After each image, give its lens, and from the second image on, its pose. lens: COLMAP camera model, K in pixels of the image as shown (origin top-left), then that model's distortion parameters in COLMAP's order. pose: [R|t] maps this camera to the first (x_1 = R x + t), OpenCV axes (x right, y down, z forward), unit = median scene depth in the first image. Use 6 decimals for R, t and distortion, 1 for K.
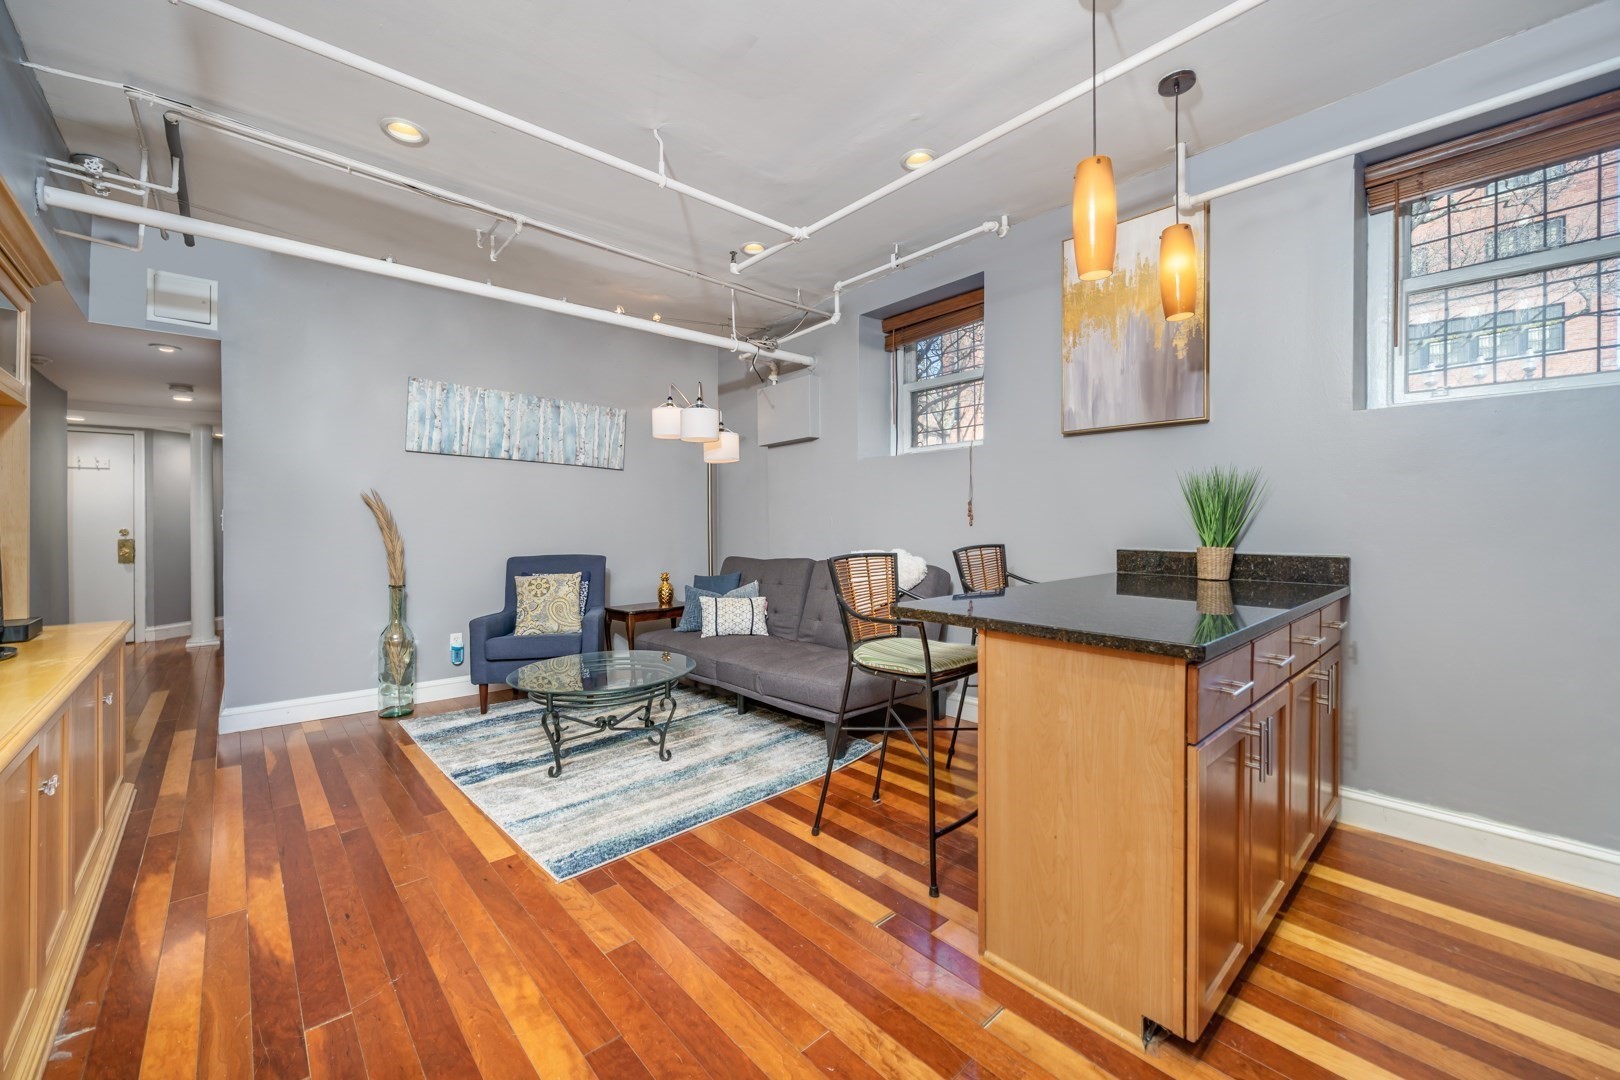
lens RADIAL K [[641.2, 0, 812.5], [0, 641.2, 527.8], [0, 0, 1]] dist [-0.000578, 0.000086]
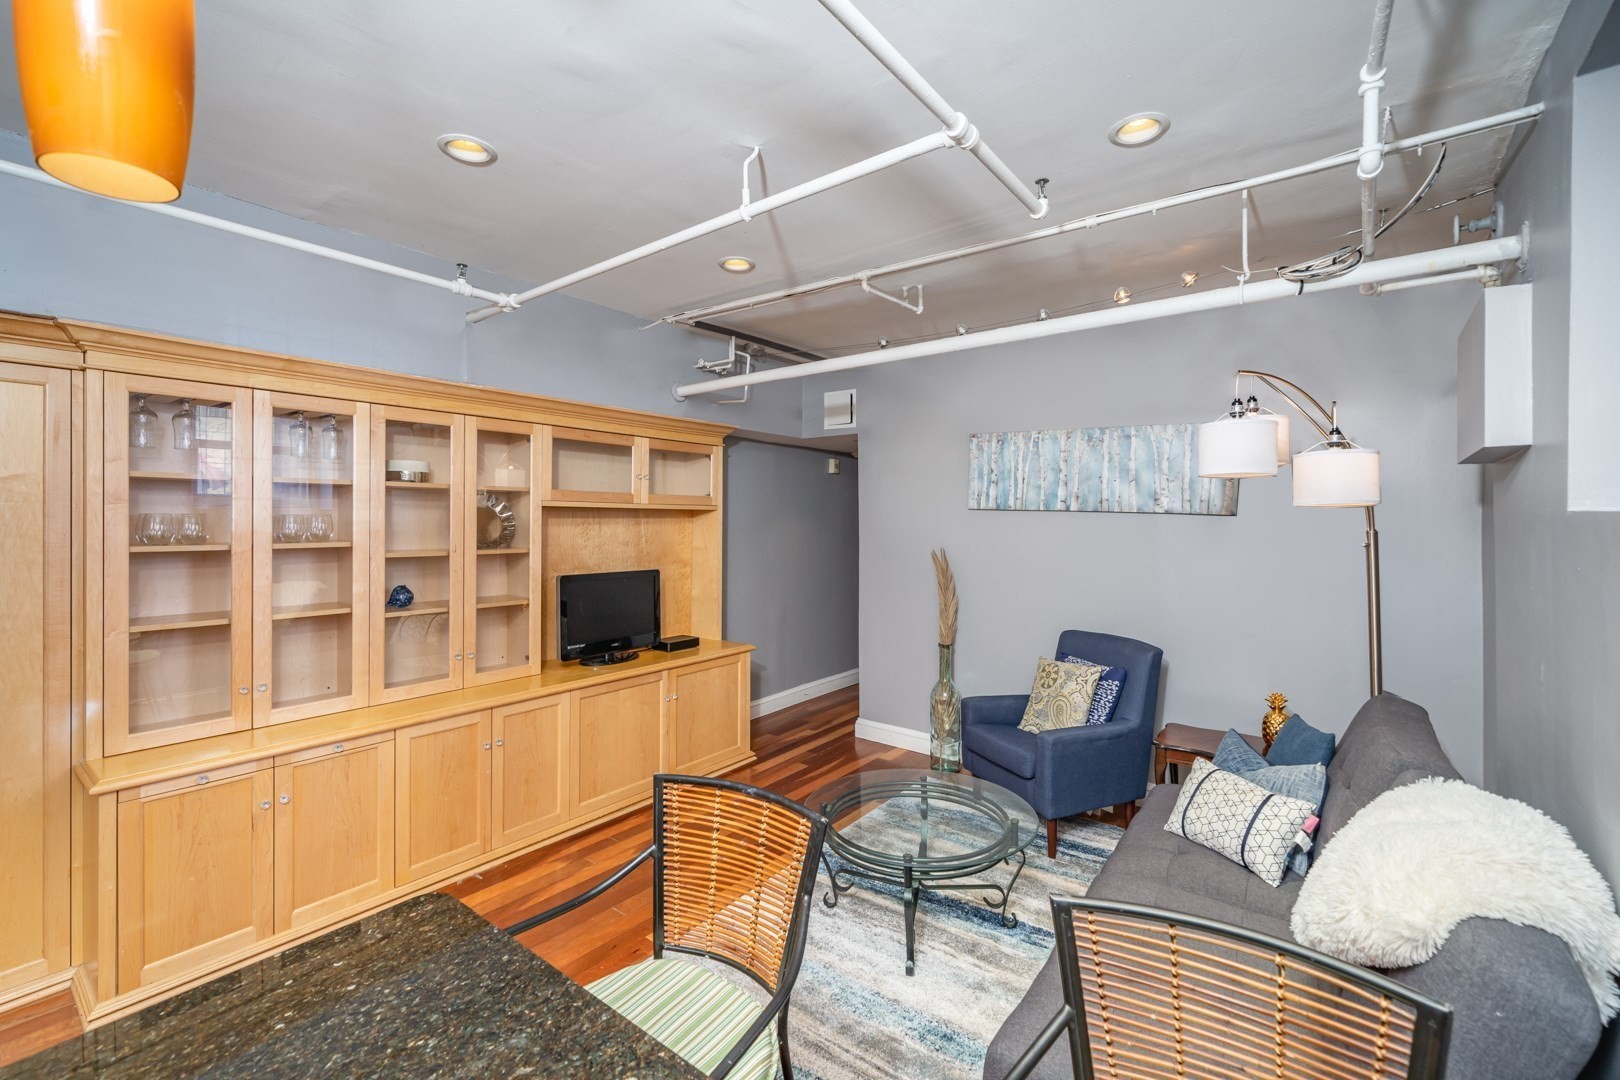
lens RADIAL K [[685.5, 0, 810.7], [0, 685.5, 520.2], [0, 0, 1]] dist [-0.000732, -0.000022]
pose [[0.175101, 0.001556, -0.984549, 0.358185], [-0.006965, 0.999976, 0.000342, -0.098777], [0.984526, 0.006798, 0.175108, 0.554584]]
